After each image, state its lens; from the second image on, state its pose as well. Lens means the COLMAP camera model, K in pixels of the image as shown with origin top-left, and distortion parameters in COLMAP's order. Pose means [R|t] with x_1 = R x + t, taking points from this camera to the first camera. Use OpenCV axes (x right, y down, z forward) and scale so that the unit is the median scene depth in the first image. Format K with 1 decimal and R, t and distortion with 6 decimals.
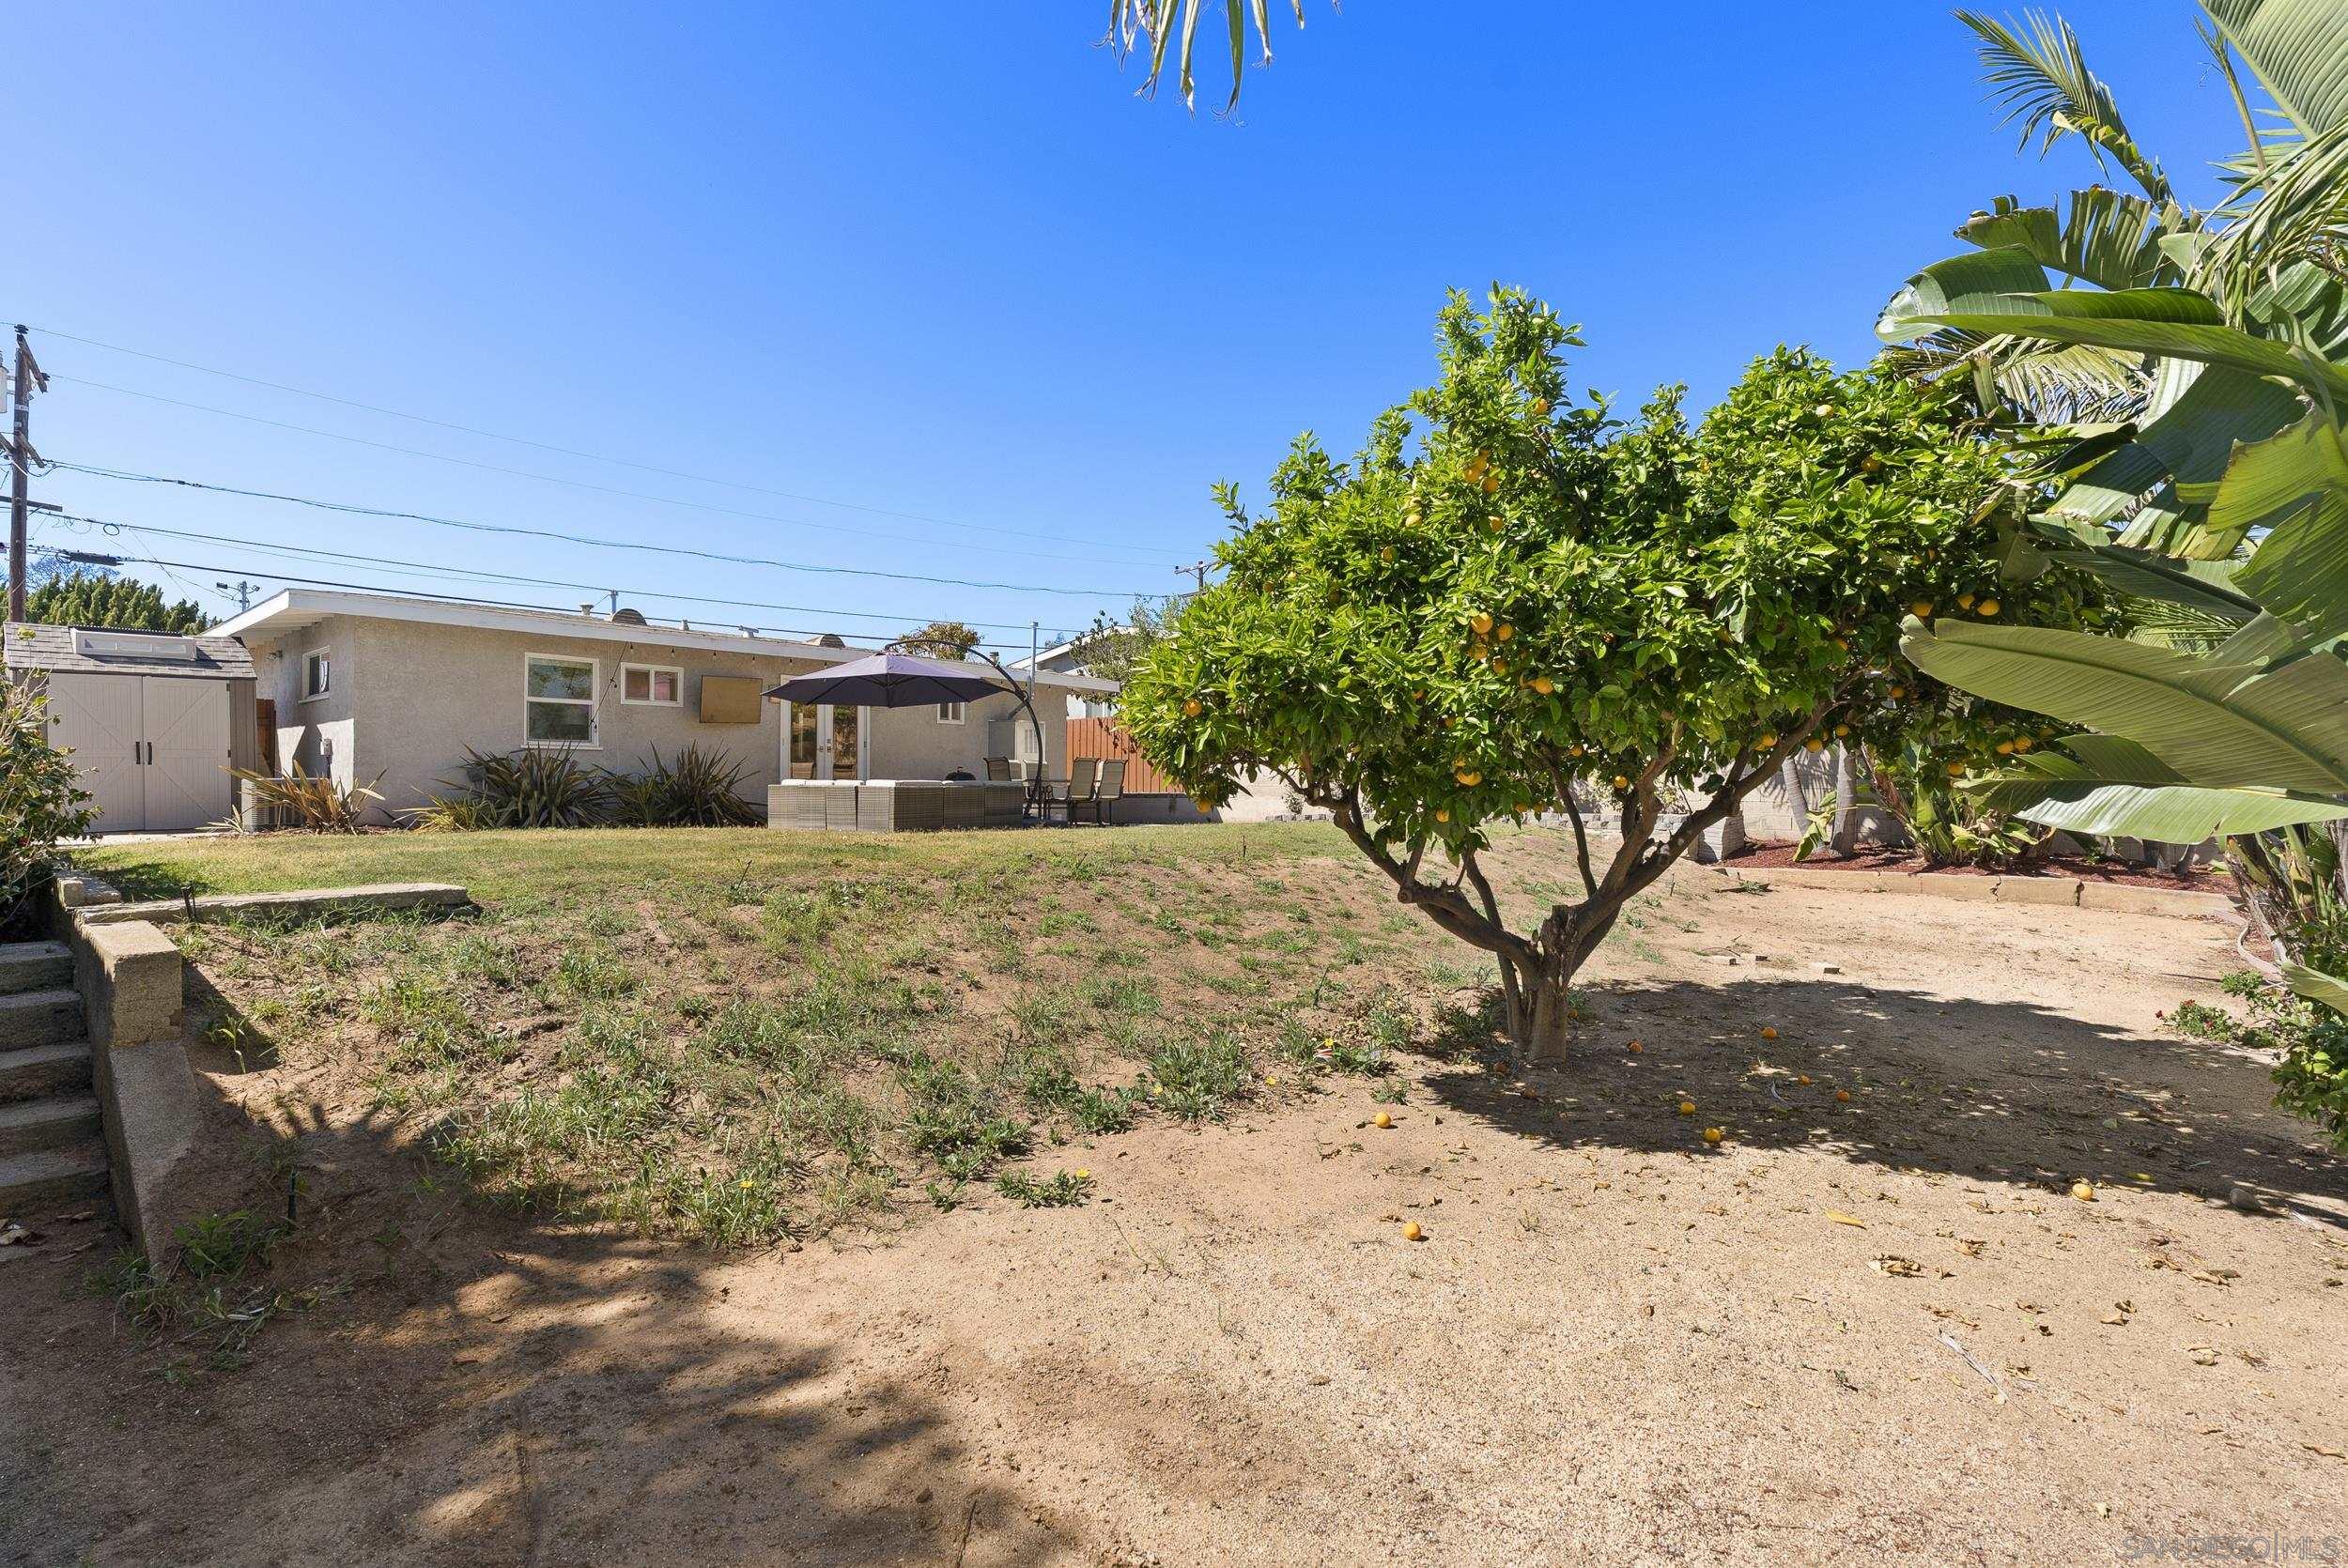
lens RADIAL K [[1075.8, 0, 1167.5], [0, 1075.8, 771.9], [0, 0, 1]] dist [-0.000791, 0.000125]
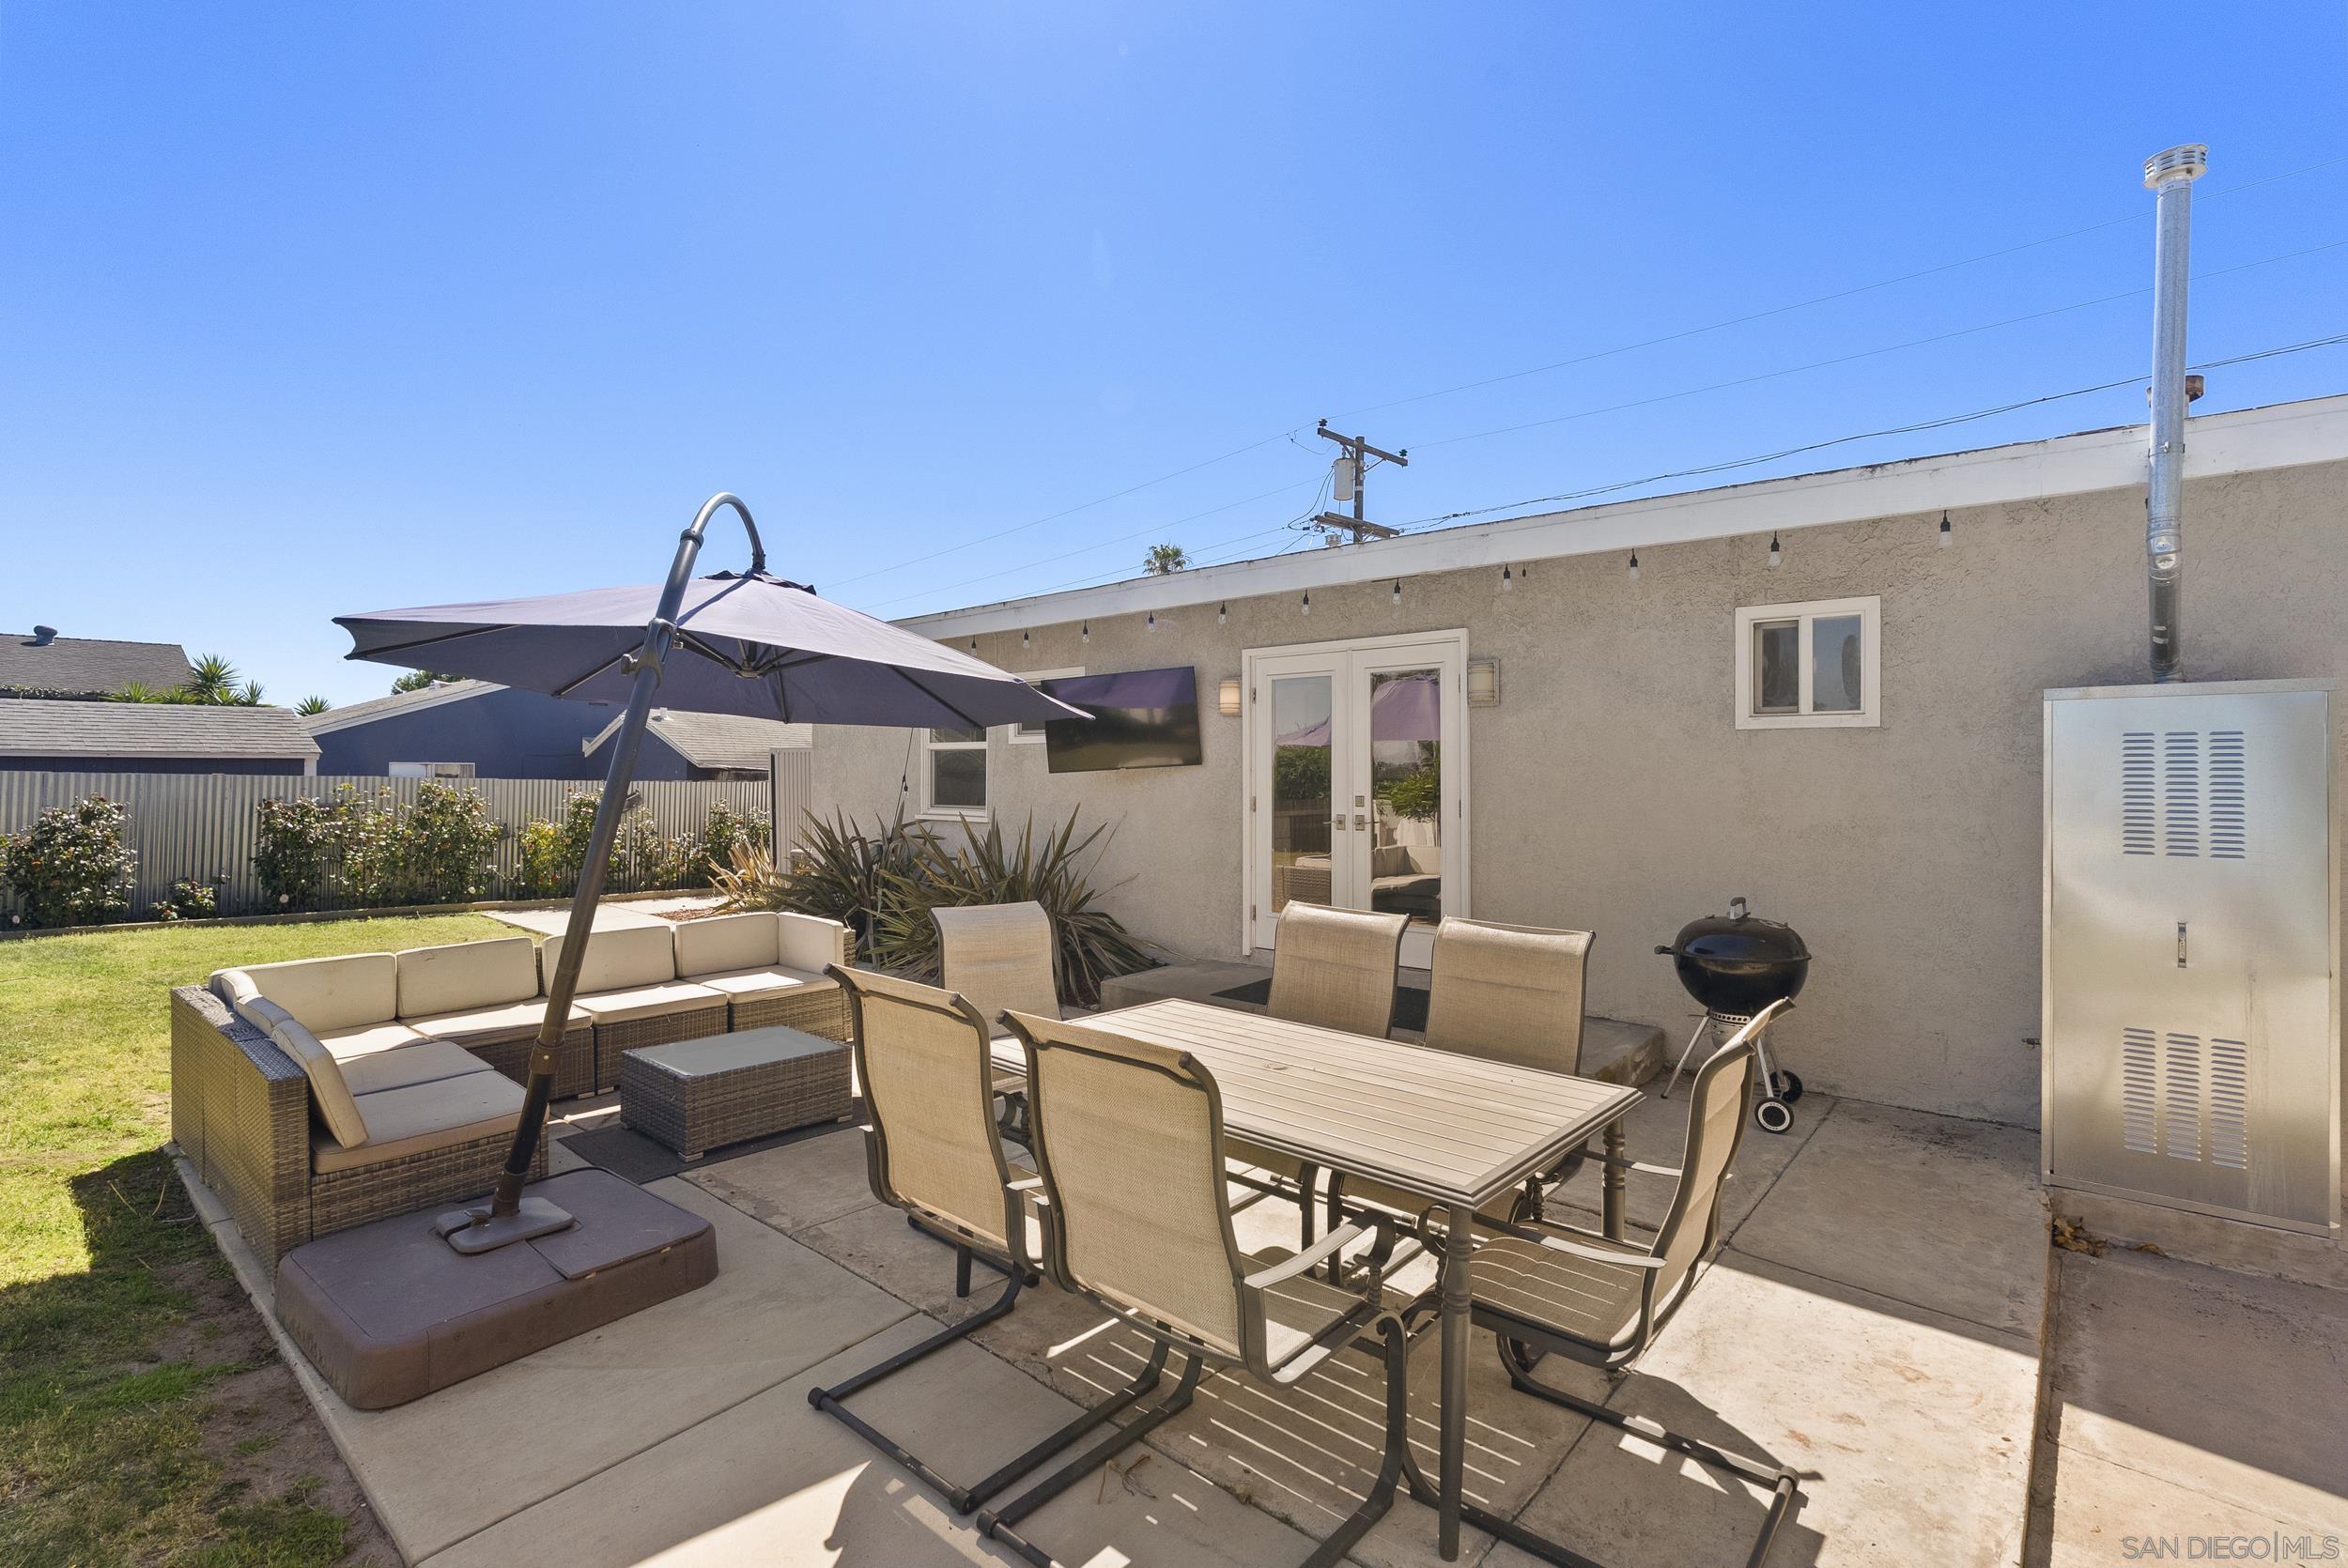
lens RADIAL K [[1075.8, 0, 1167.5], [0, 1075.8, 771.9], [0, 0, 1]] dist [-0.000791, 0.000125]
pose [[-0.695585, -0.021108, -0.718134, -0.164351], [-0.043717, 0.998960, 0.012983, -0.058091], [0.717113, 0.040426, -0.695784, 1.378081]]
